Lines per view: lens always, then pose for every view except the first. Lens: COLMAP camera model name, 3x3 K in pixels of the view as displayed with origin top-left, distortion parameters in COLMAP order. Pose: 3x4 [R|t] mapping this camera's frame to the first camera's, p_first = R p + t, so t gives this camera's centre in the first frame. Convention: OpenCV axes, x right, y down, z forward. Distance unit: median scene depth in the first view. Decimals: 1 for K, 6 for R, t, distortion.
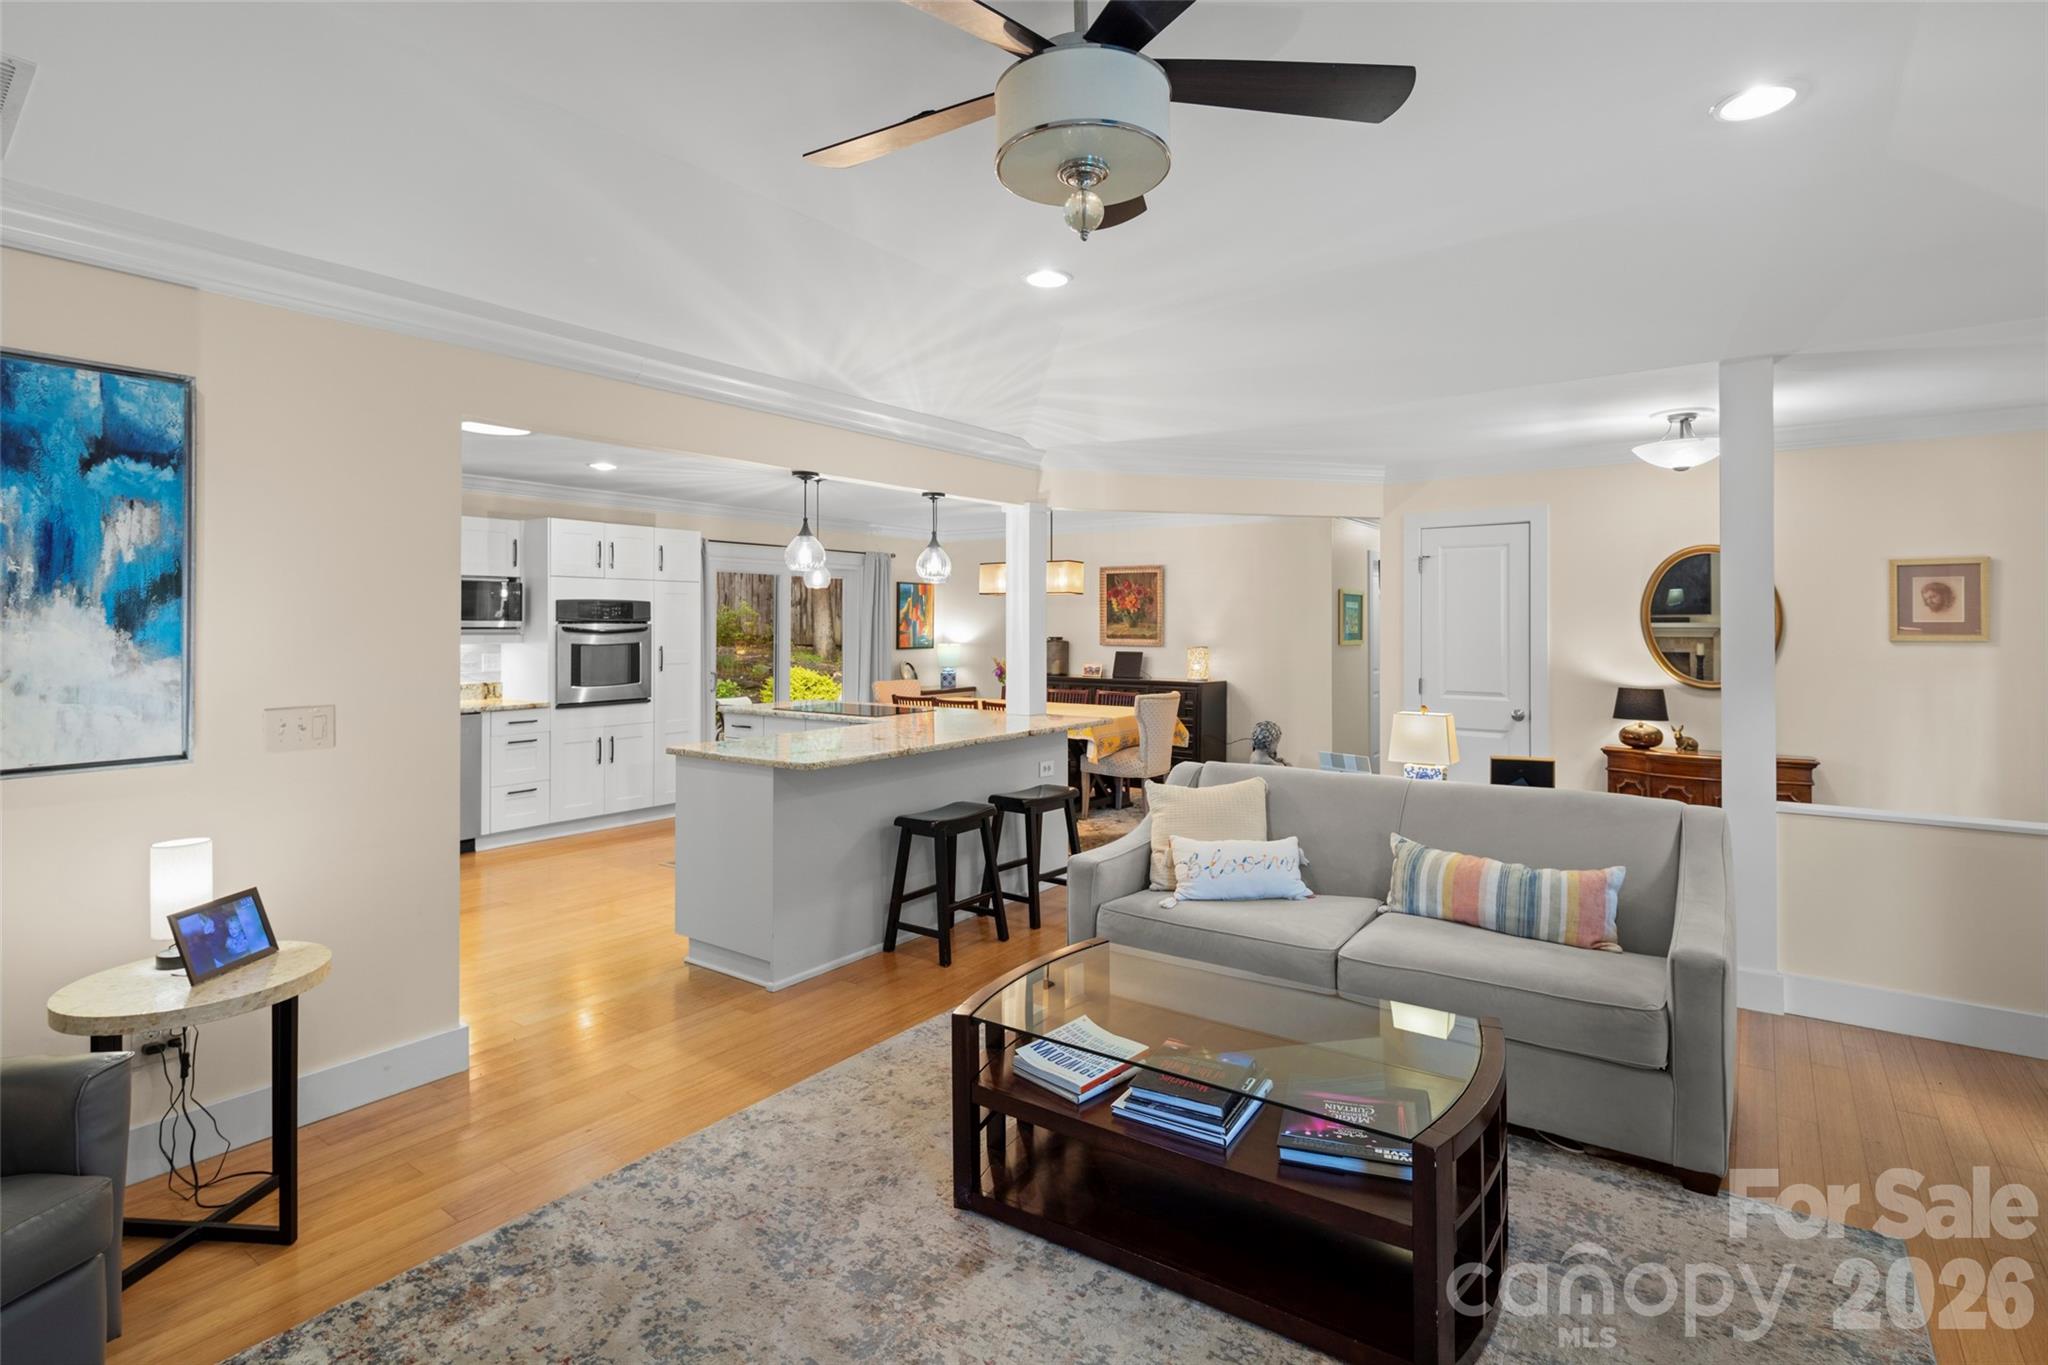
lens RADIAL K [[993.3, 0, 1040.8], [0, 993.3, 617.7], [0, 0, 1]] dist [0.002524, 0.000129]
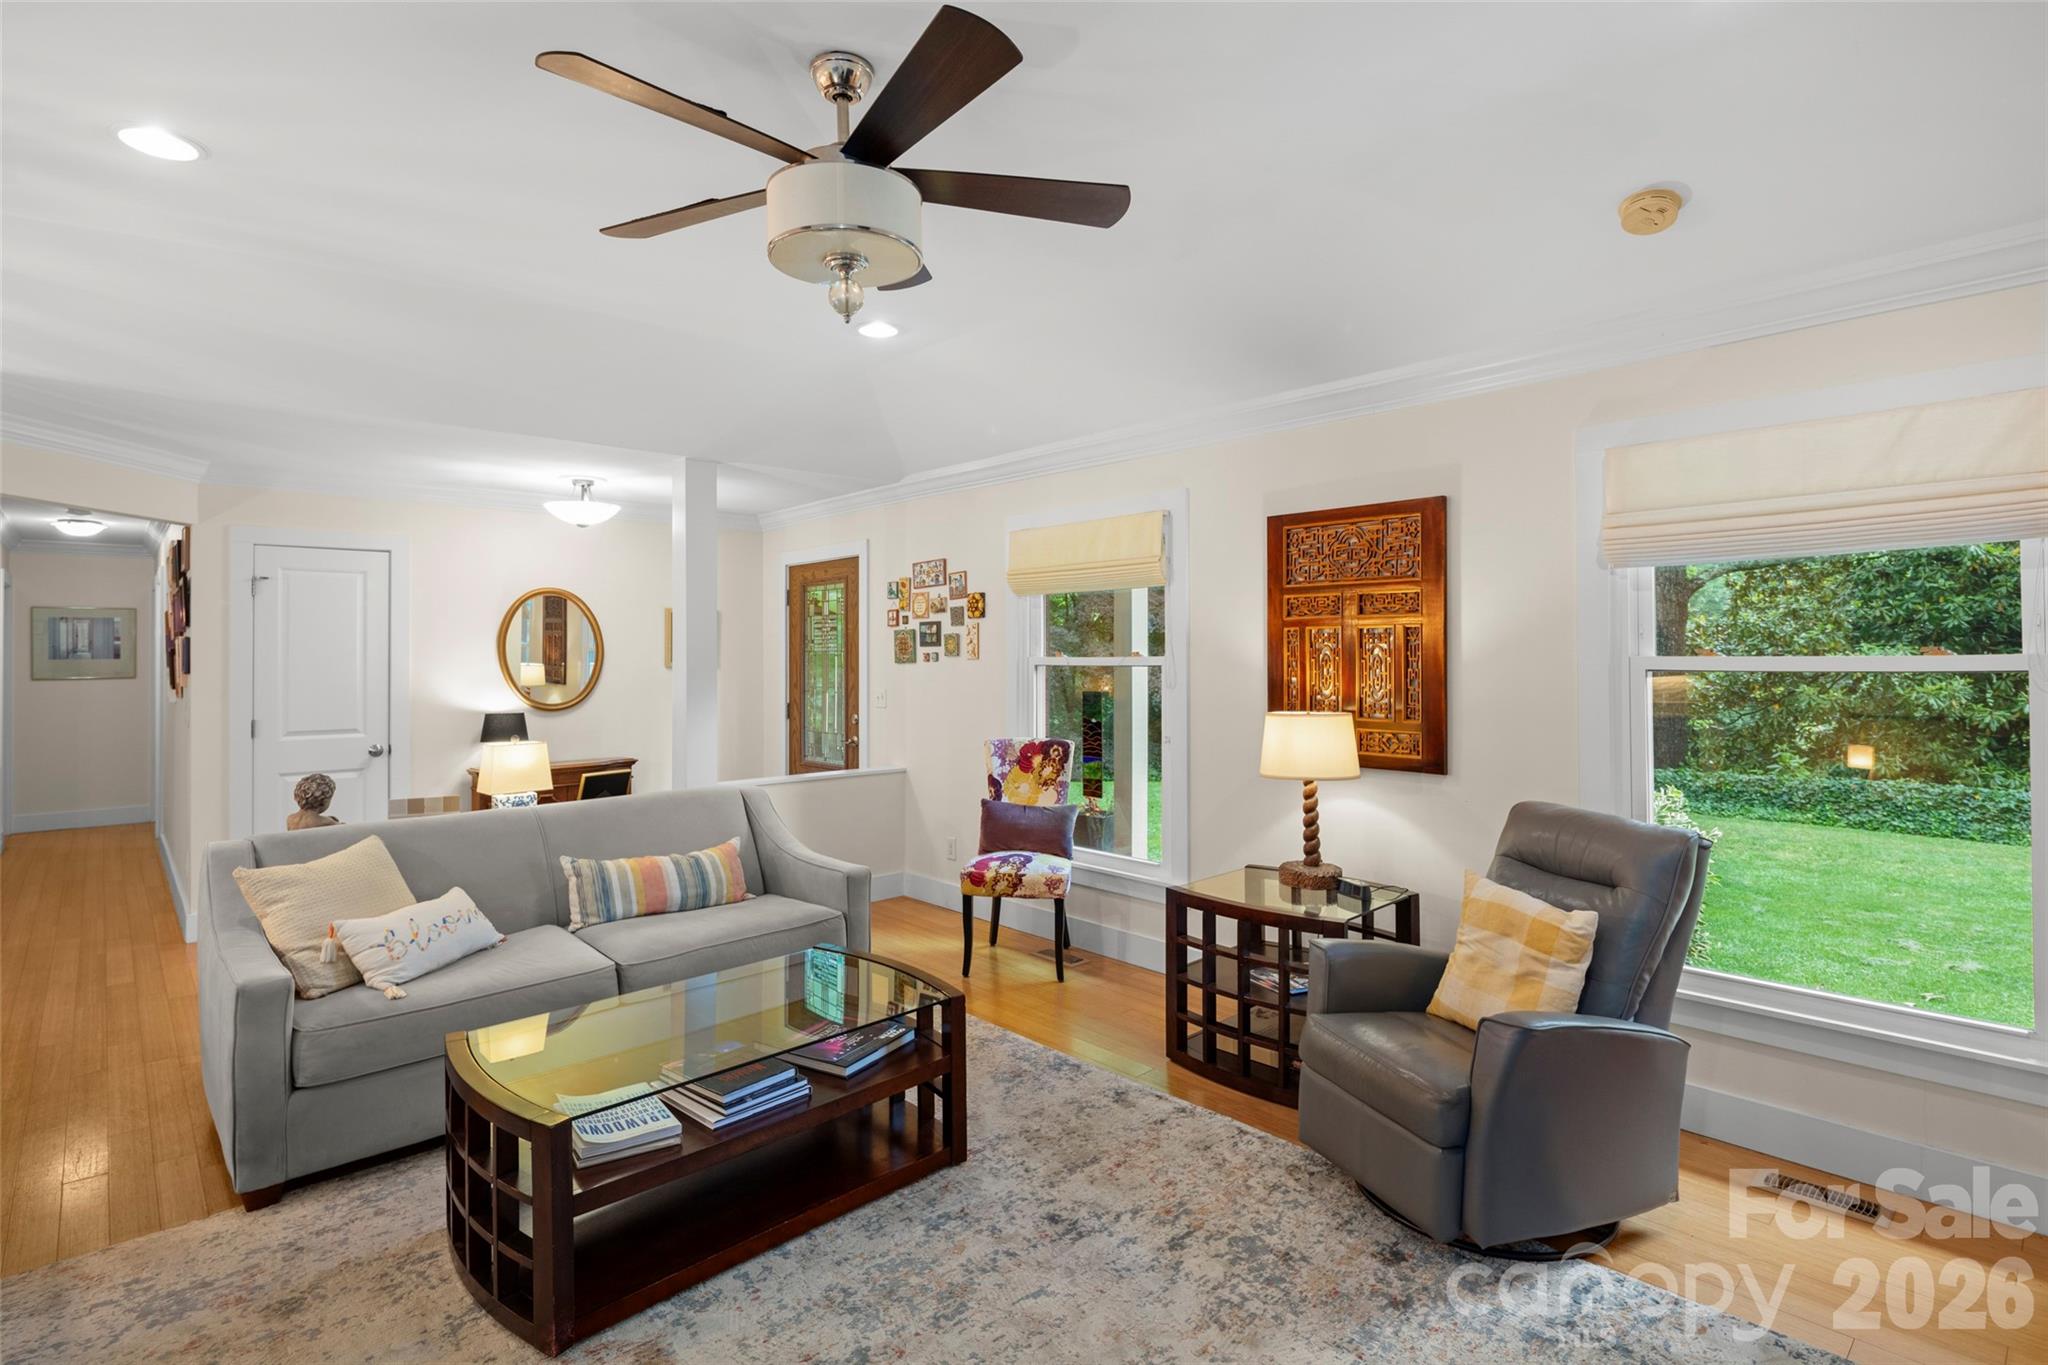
lens RADIAL K [[1003.3, 0, 1039.4], [0, 1003.3, 645.4], [0, 0, 1]] dist [0.001399, 0.000136]
pose [[0.191895, 0.007007, 0.981390, -0.305781], [-0.002611, 0.999975, -0.006629, 0.000894], [-0.981412, -0.001291, 0.191908, 0.161634]]
